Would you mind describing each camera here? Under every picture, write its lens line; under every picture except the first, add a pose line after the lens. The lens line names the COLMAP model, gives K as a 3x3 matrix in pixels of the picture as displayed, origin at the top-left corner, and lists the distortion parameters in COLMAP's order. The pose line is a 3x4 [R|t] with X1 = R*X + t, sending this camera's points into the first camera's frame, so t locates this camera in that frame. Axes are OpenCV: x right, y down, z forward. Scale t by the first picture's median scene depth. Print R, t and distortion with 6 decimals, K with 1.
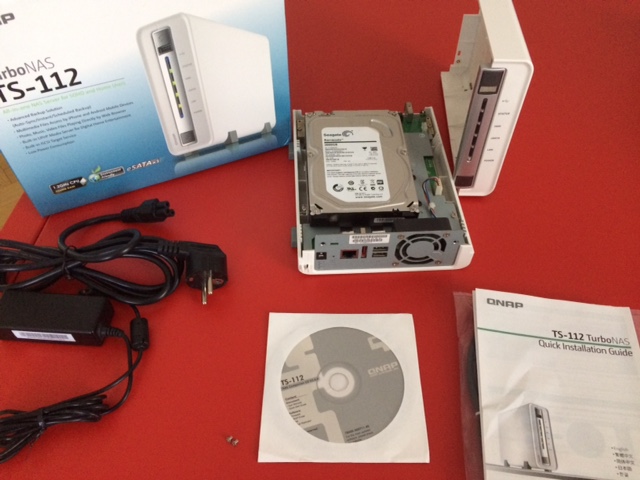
lens RADIAL K [[598.4, 0, 320.0], [0, 598.4, 240.0], [0, 0, 1]] dist [-0.001082, -0.022997]
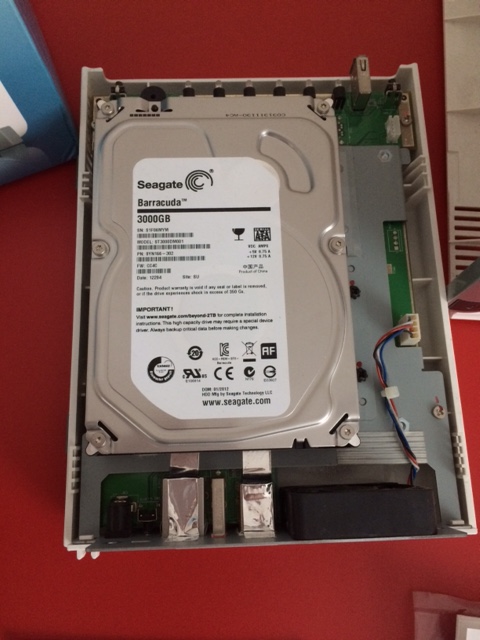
lens RADIAL K [[598.4, 0, 240.0], [0, 598.4, 320.0], [0, 0, 1]] dist [-0.001082, -0.022997]
pose [[0.999616, 0.026638, 0.007688, 0.073794], [-0.027346, 0.901588, 0.431730, -0.271053], [0.004569, -0.431774, 0.901970, 0.618452]]
